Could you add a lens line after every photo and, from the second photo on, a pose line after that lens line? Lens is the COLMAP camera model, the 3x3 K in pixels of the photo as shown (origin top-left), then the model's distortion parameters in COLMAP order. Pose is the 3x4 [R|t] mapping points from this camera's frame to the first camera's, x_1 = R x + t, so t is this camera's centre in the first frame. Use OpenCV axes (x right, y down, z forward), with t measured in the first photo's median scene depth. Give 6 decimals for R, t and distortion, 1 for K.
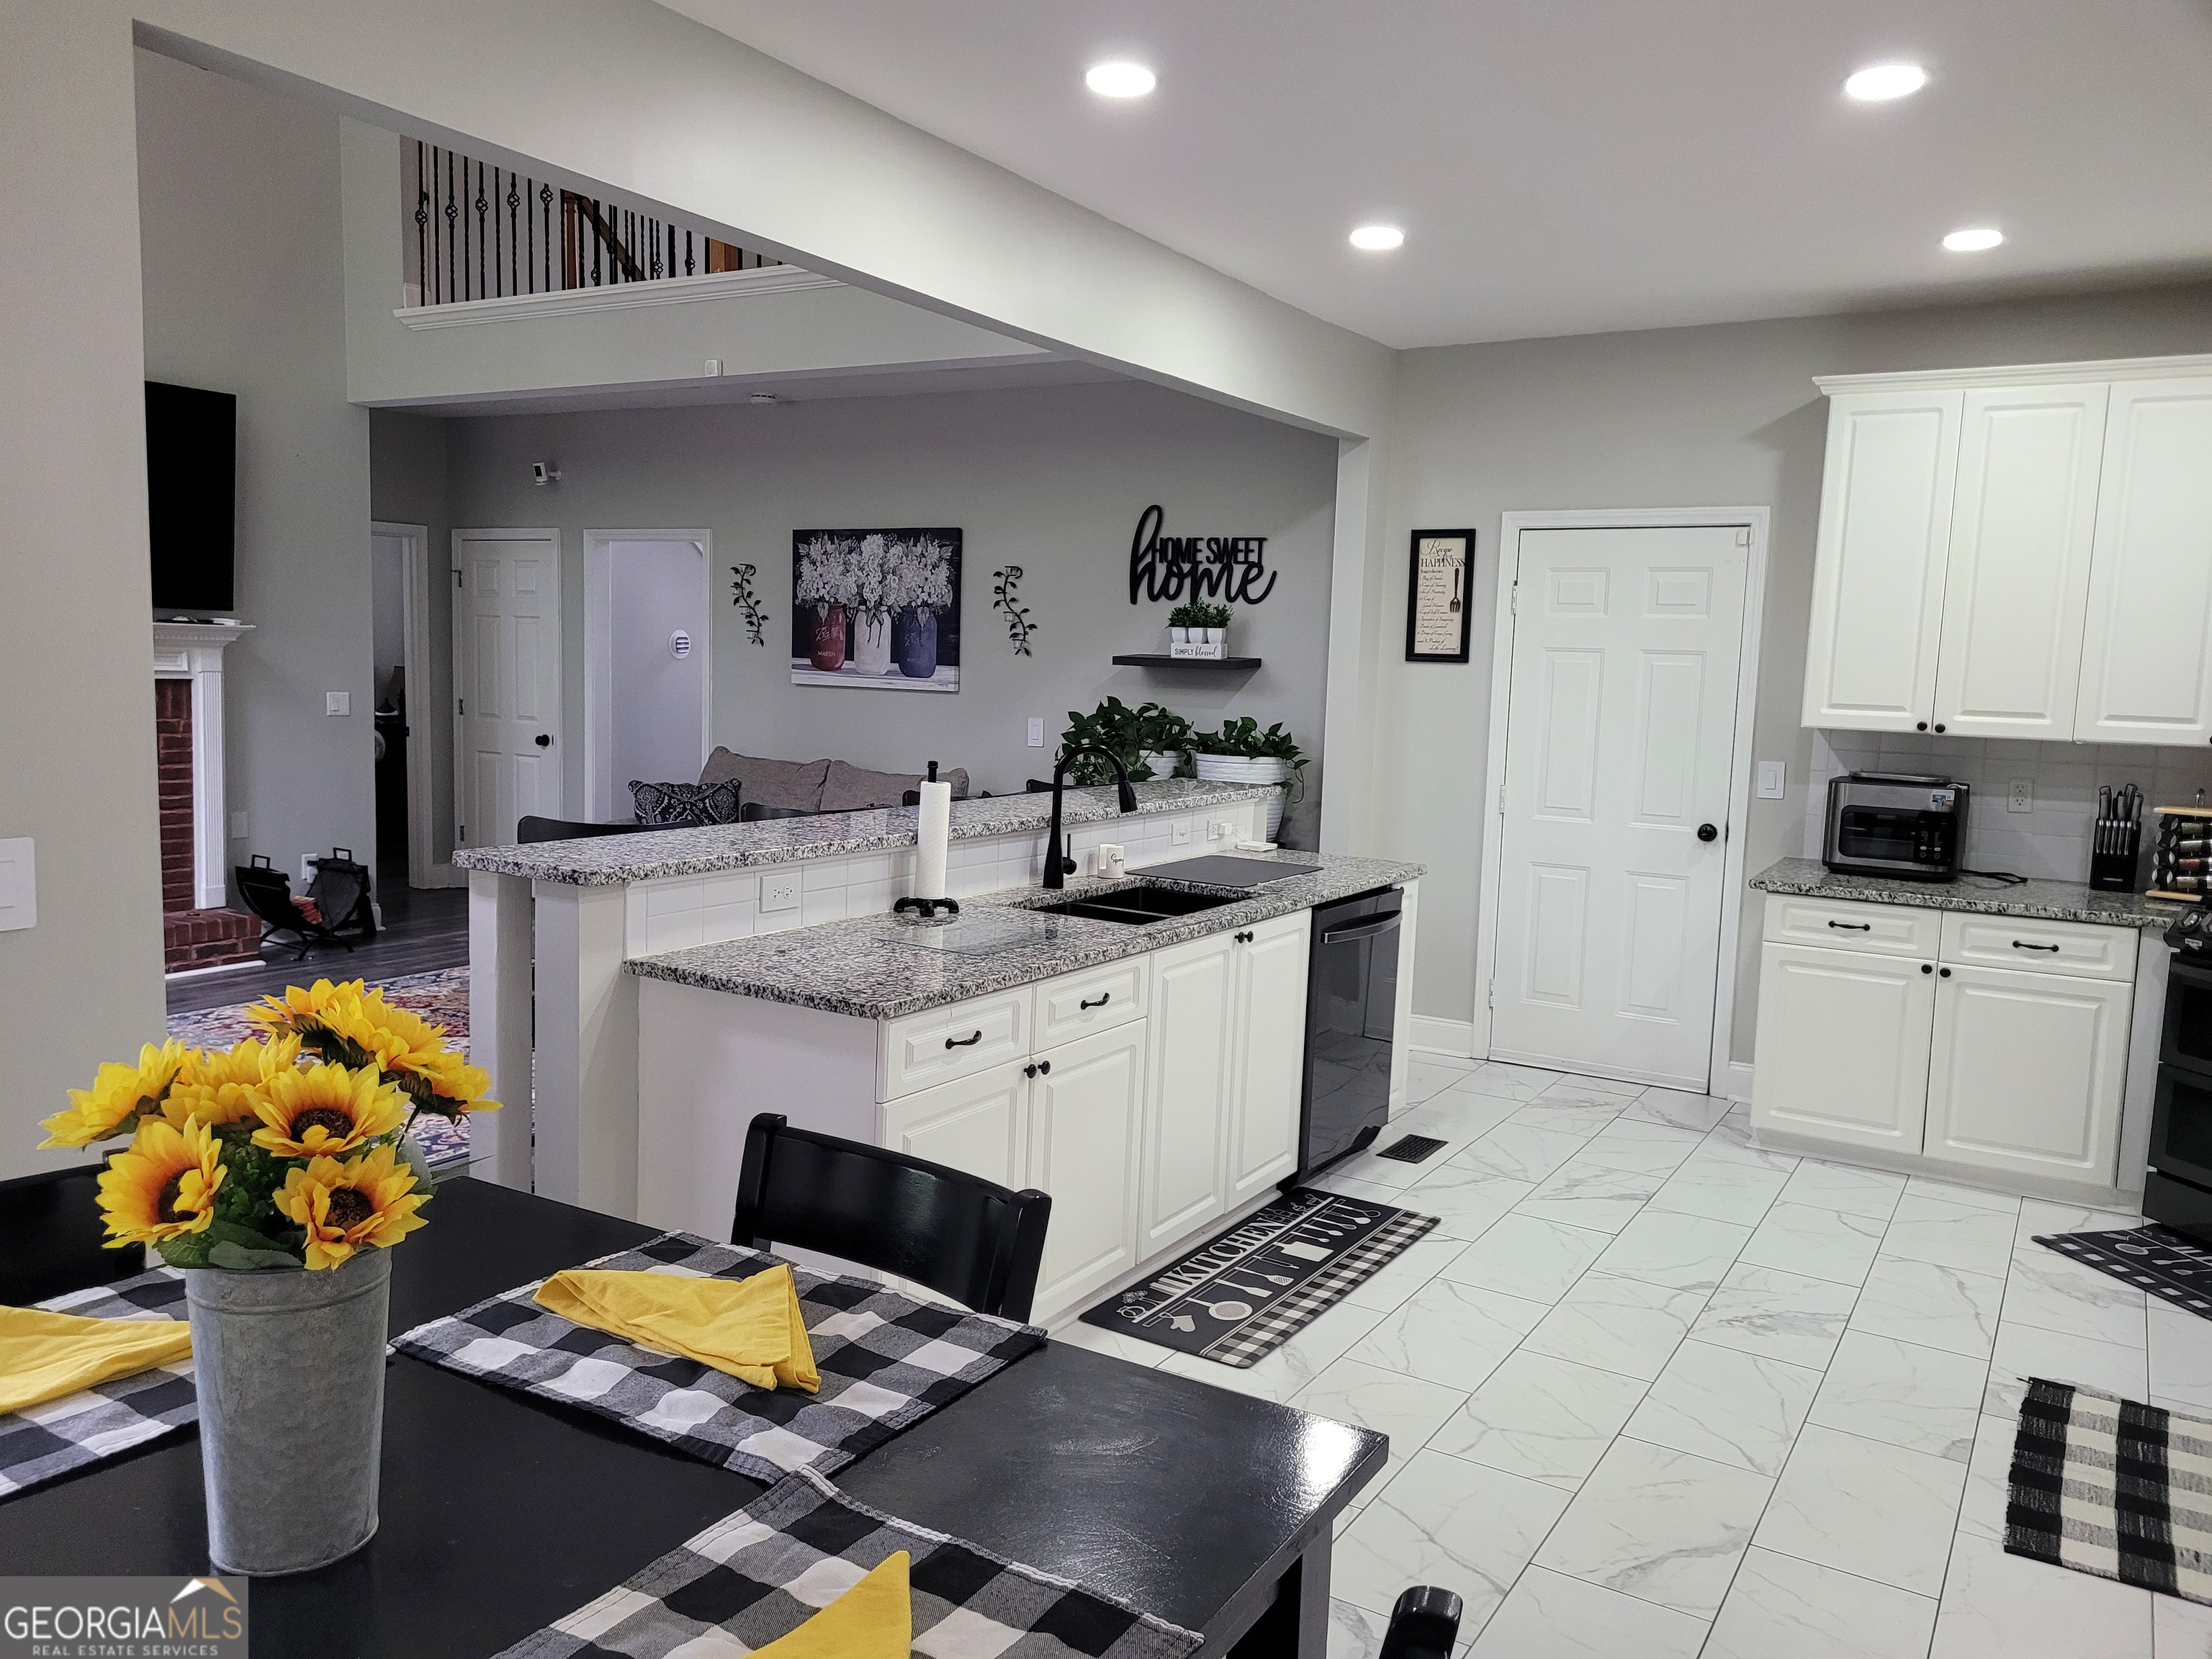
lens RADIAL K [[1651.7, 0, 1104.0], [0, 1651.7, 822.2], [0, 0, 1]] dist [0.048493, -0.024330]
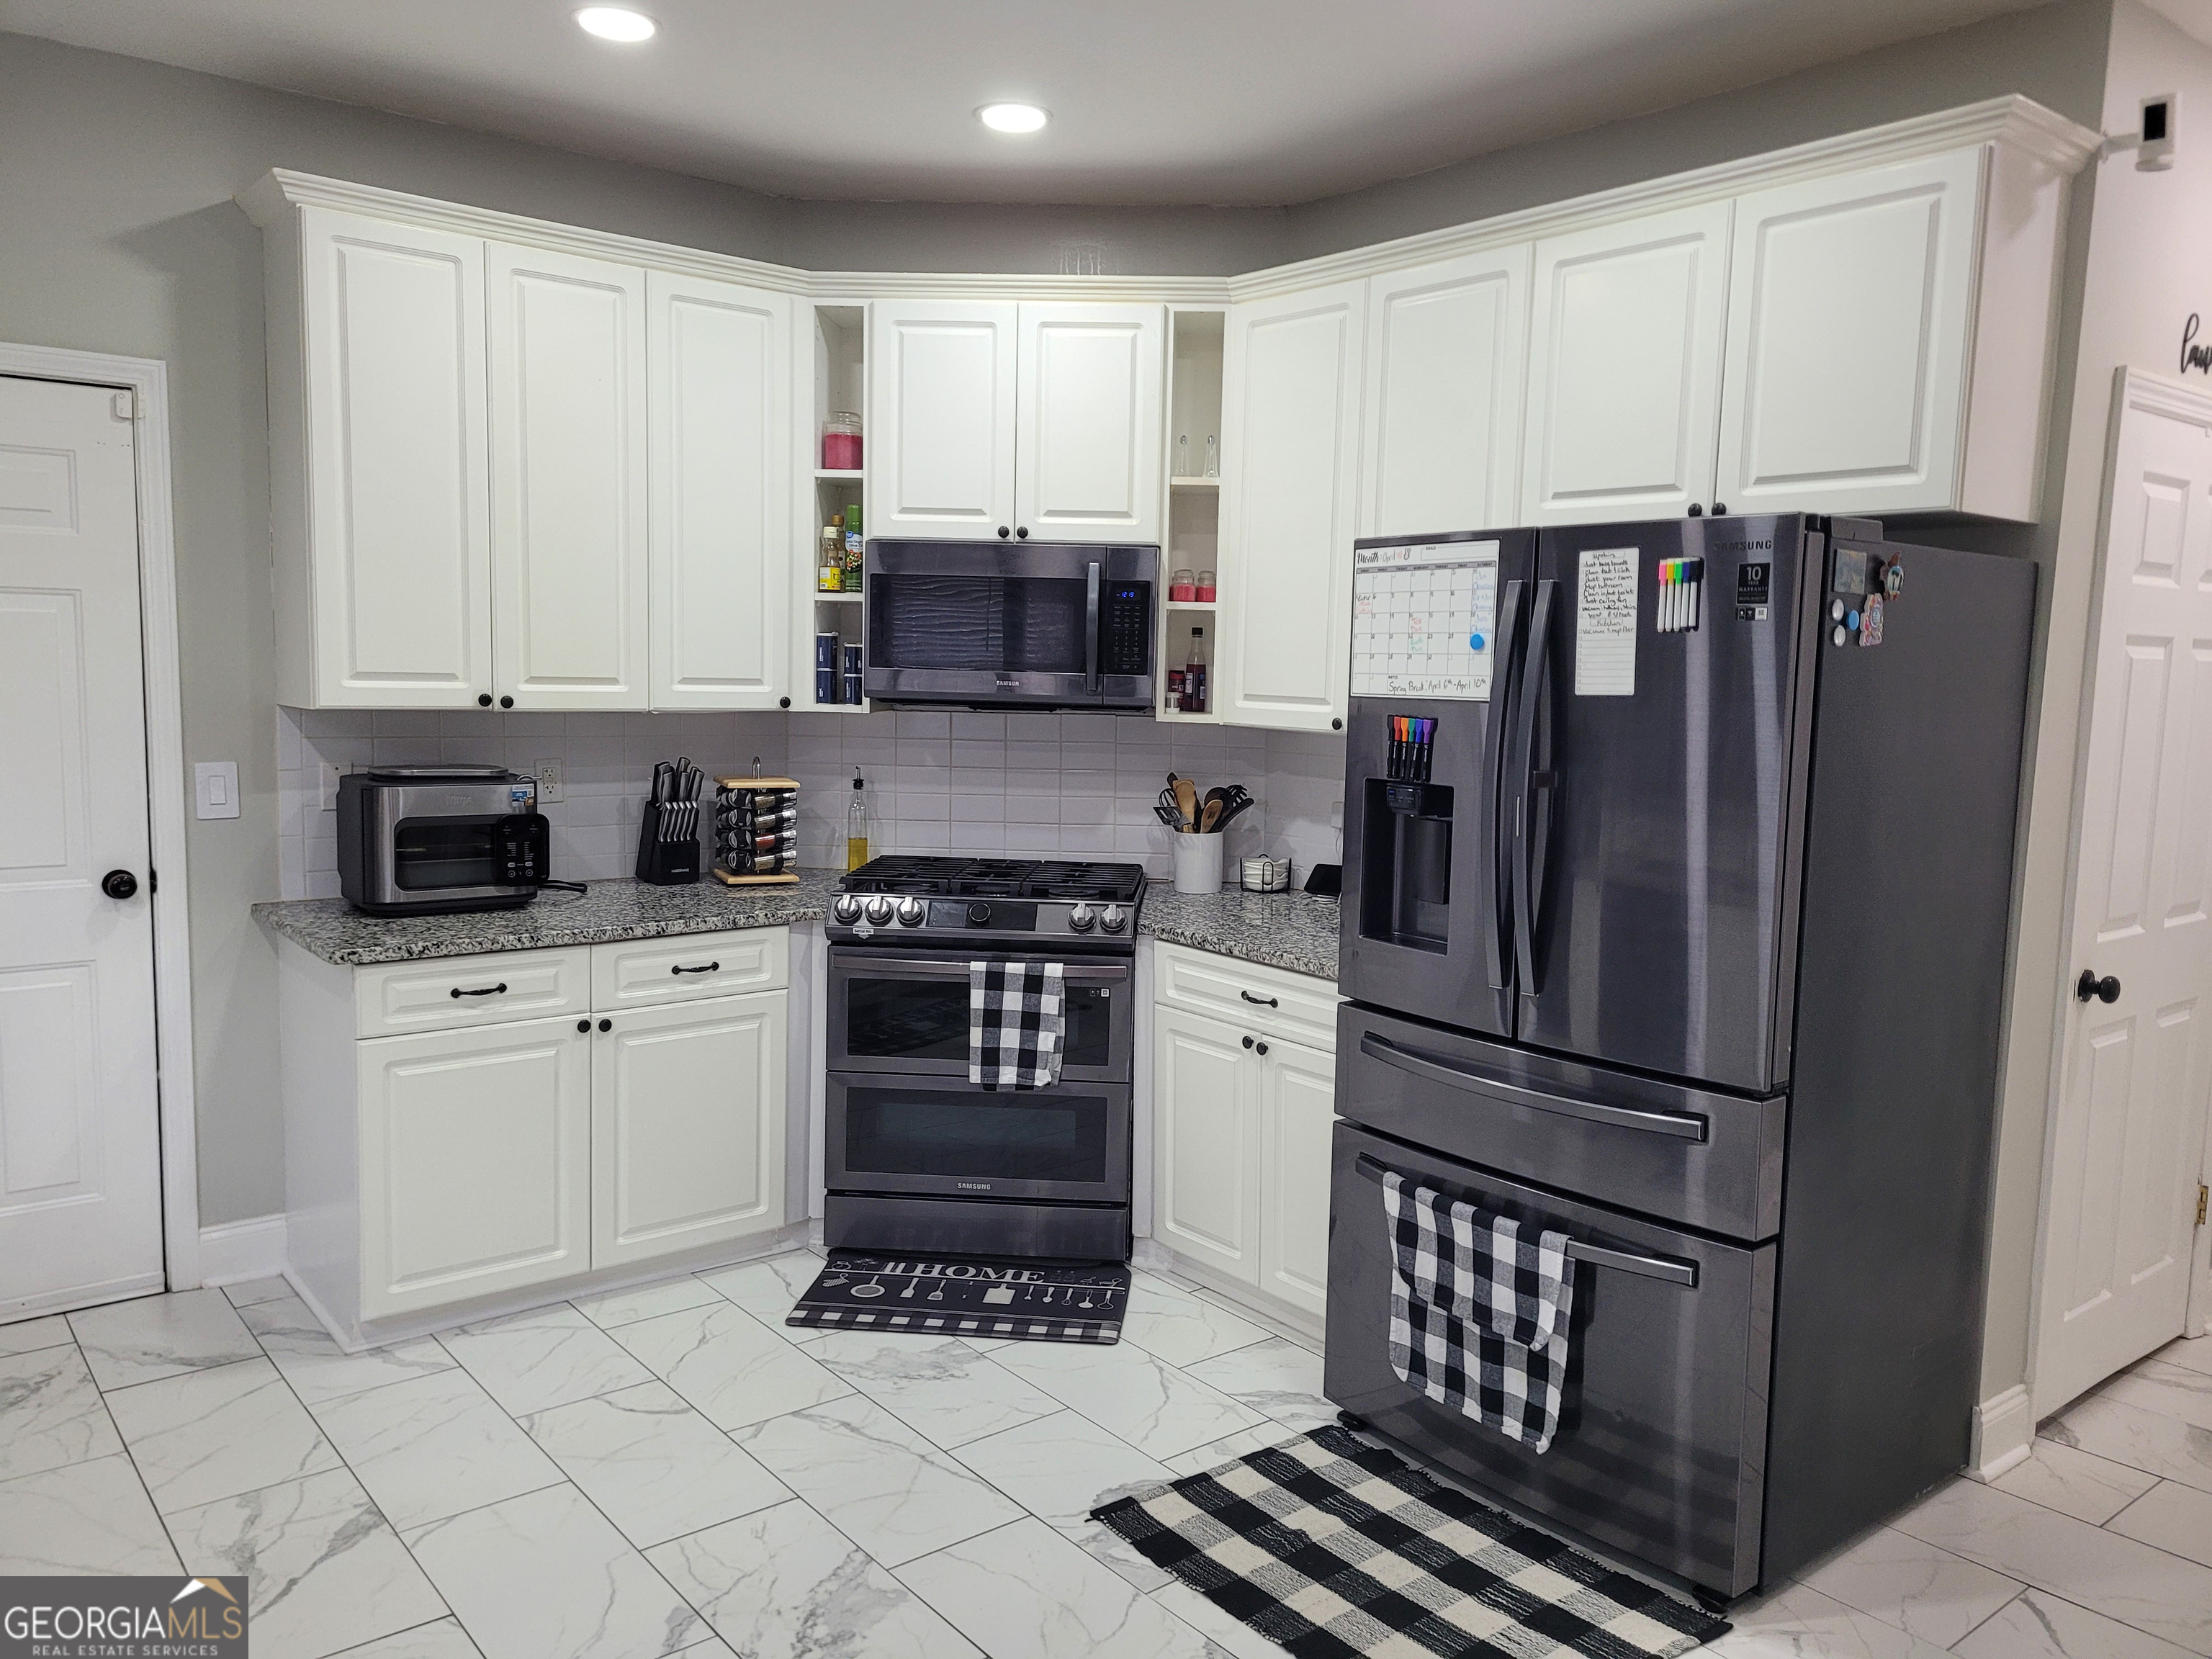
lens RADIAL K [[1651.7, 0, 1110.0], [0, 1651.7, 826.2], [0, 0, 1]] dist [0.048493, -0.024330]
pose [[0.334173, -0.120755, 0.934744, -0.079950], [0.084180, 0.991619, 0.098008, -0.038402], [-0.938745, 0.045935, 0.341537, 0.372395]]
